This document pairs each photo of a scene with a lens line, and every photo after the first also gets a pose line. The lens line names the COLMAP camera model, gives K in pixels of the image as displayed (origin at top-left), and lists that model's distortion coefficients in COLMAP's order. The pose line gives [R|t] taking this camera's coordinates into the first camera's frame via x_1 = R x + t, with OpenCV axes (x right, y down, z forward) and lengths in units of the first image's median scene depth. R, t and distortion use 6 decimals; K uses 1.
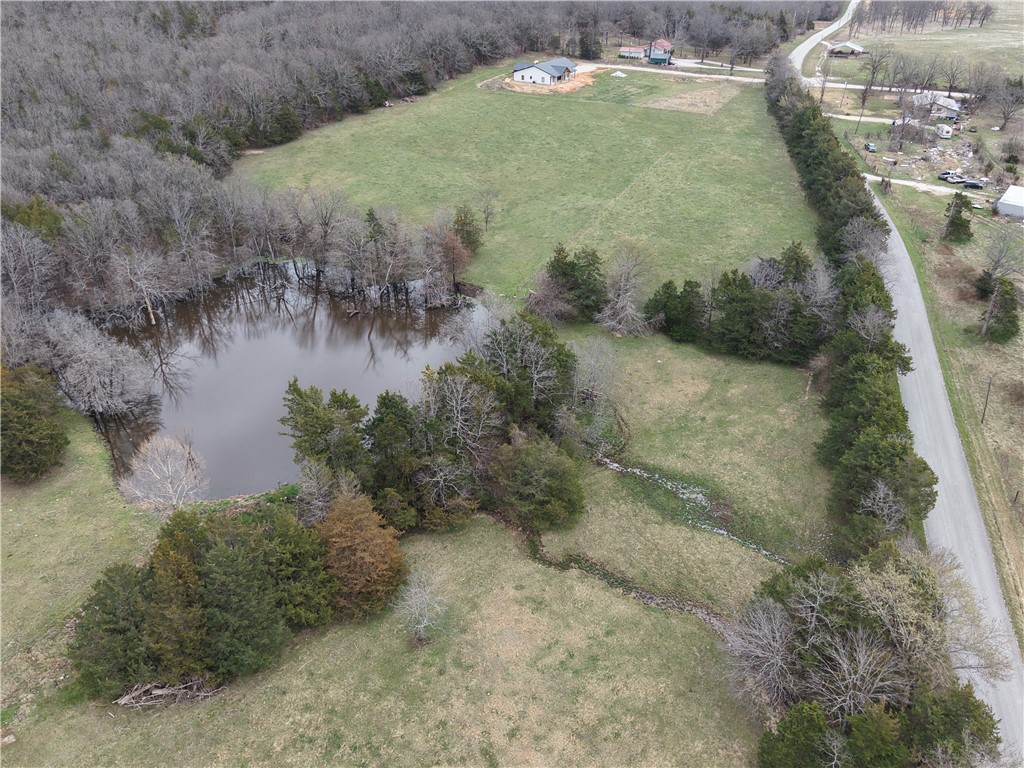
lens RADIAL K [[772.2, 0, 572.8], [0, 772.2, 366.8], [0, 0, 1]] dist [0.042974, -0.053502]
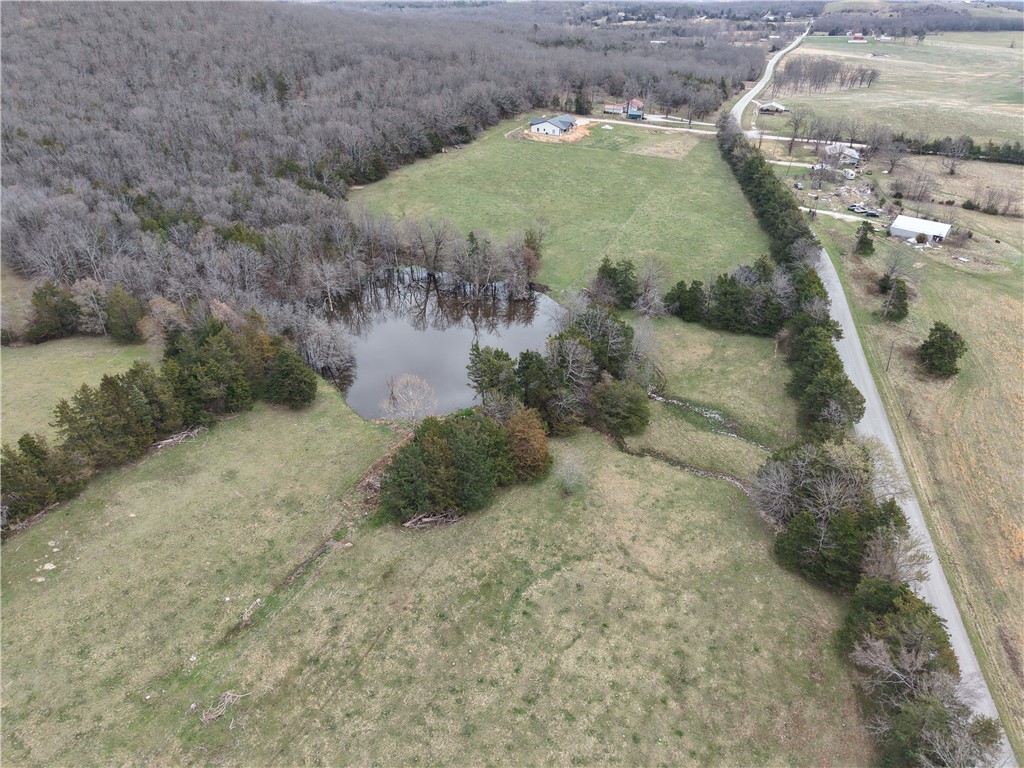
lens RADIAL K [[710.7, 0, 512.0], [0, 710.7, 384.0], [0, 0, 1]] dist [0.036795, -0.042483]
pose [[0.998867, -0.006531, 0.047129, -0.271132], [0.005368, 0.999679, 0.024759, 0.052986], [-0.047276, -0.024478, 0.998582, -0.370431]]
